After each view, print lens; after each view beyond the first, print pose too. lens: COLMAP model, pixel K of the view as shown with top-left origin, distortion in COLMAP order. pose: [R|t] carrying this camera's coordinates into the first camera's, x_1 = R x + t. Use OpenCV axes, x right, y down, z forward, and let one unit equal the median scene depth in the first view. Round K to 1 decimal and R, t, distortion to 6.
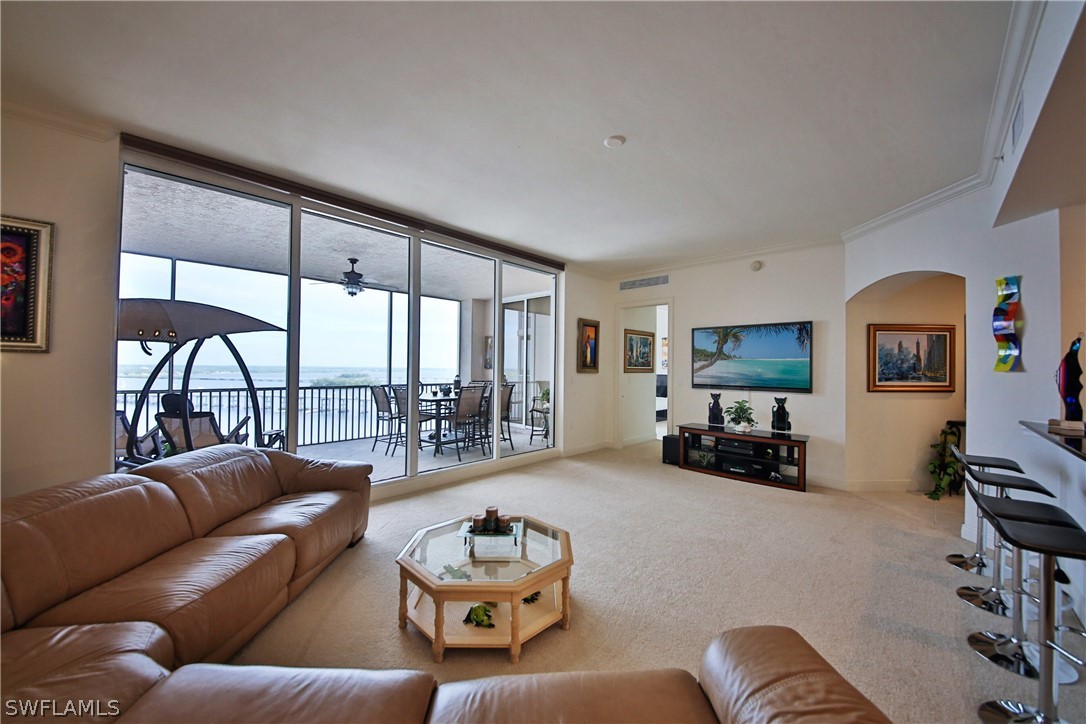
lens RADIAL K [[419.5, 0, 544.1], [0, 419.5, 366.1], [0, 0, 1]] dist [-0.007855, -0.000638]
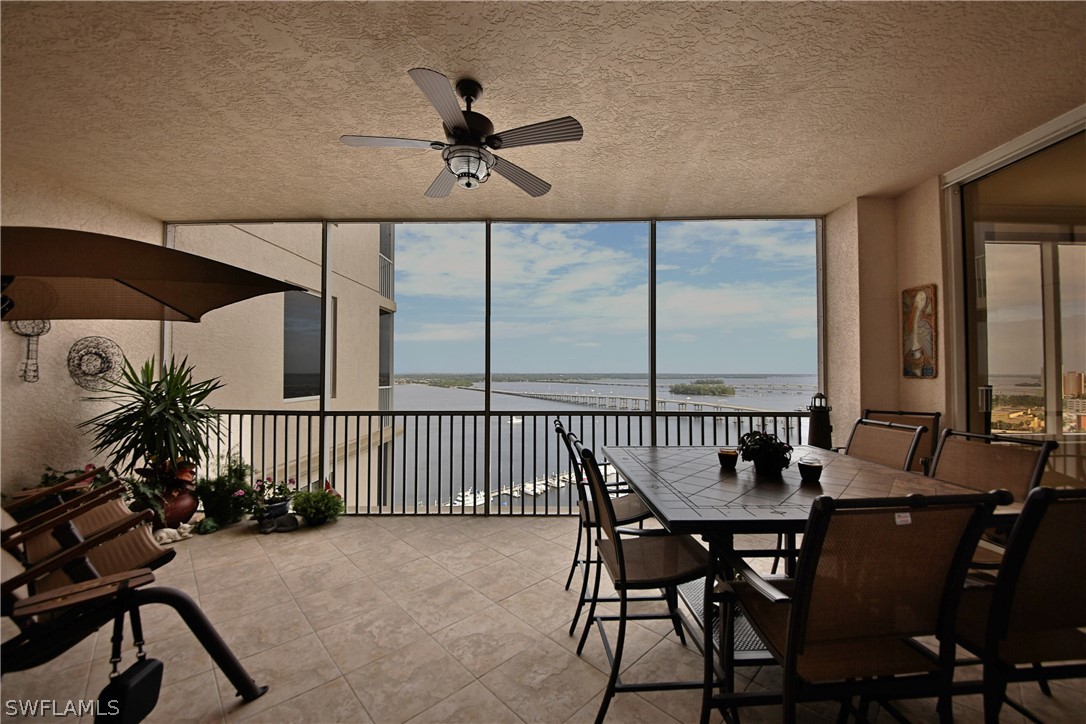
lens RADIAL K [[419.5, 0, 545.4], [0, 419.5, 359.2], [0, 0, 1]] dist [-0.007855, -0.000638]
pose [[0.692687, -0.033145, -0.720477, -0.146217], [0.010312, 0.999296, -0.036058, 0.000047], [0.721165, 0.017548, 0.692541, 0.786711]]
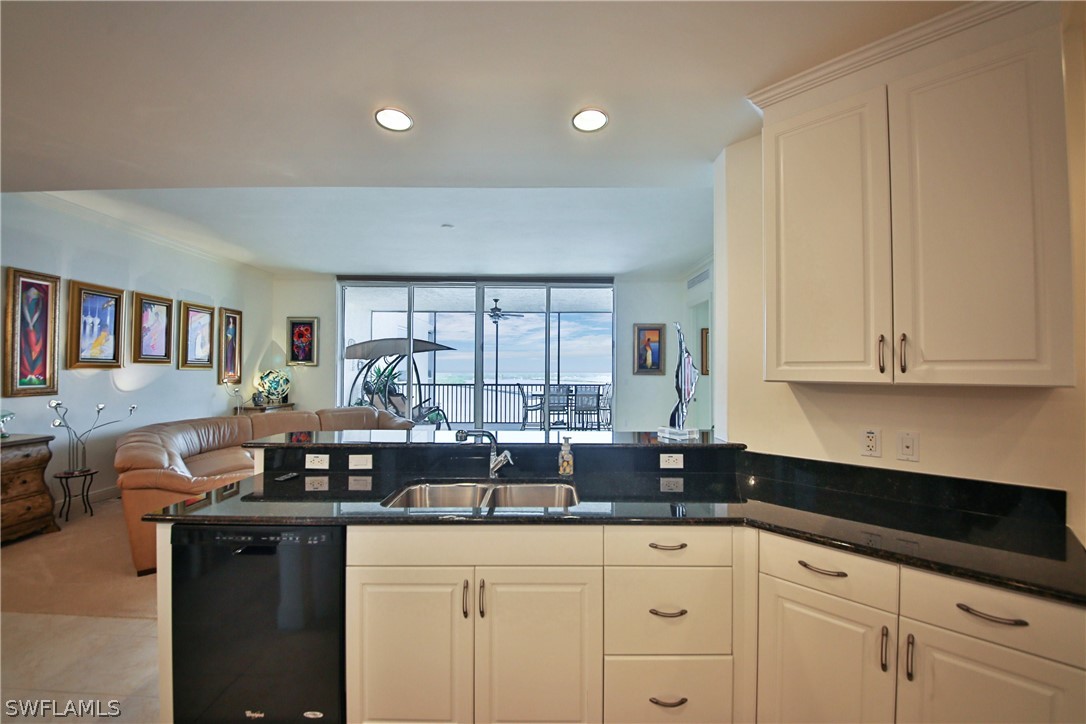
lens RADIAL K [[419.5, 0, 551.6], [0, 419.5, 361.3], [0, 0, 1]] dist [-0.007855, -0.000638]
pose [[0.705504, -0.025106, -0.708261, 0.746795], [0.009177, 0.999612, -0.026293, 0.009582], [0.708646, 0.012050, 0.705461, 0.082241]]
